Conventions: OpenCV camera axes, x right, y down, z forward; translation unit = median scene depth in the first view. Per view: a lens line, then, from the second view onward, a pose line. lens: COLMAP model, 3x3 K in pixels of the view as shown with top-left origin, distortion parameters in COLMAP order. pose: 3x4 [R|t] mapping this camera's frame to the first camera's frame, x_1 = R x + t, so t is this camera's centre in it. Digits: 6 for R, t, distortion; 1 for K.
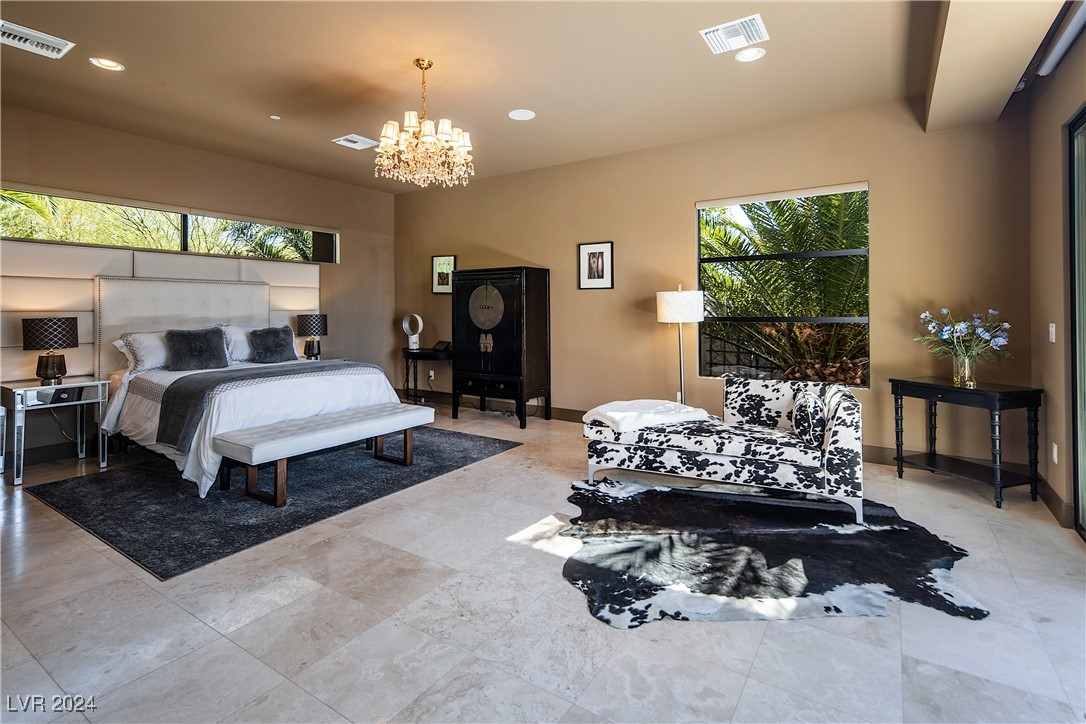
lens RADIAL K [[521.1, 0, 534.6], [0, 521.1, 305.6], [0, 0, 1]] dist [0.001278, 0.000152]
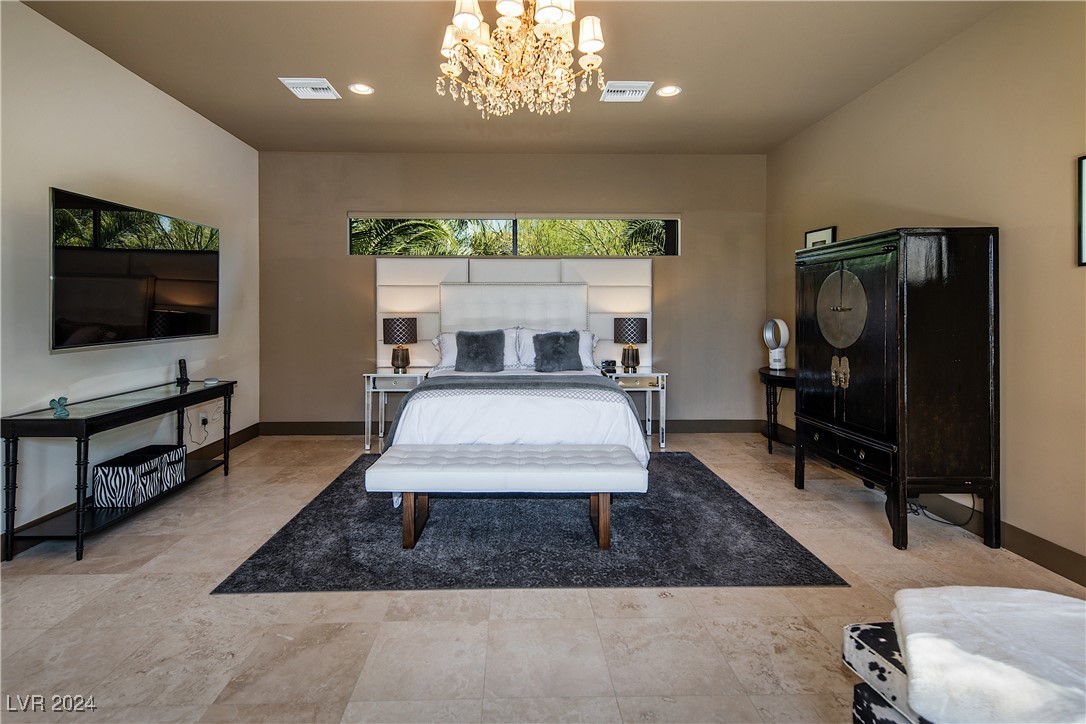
lens RADIAL K [[521.1, 0, 534.6], [0, 521.1, 305.6], [0, 0, 1]] dist [0.001278, 0.000152]
pose [[0.573740, -0.009266, -0.818985, 0.186872], [0.001200, 0.999944, -0.010473, 0.005671], [0.819037, 0.005026, 0.573719, 0.420782]]
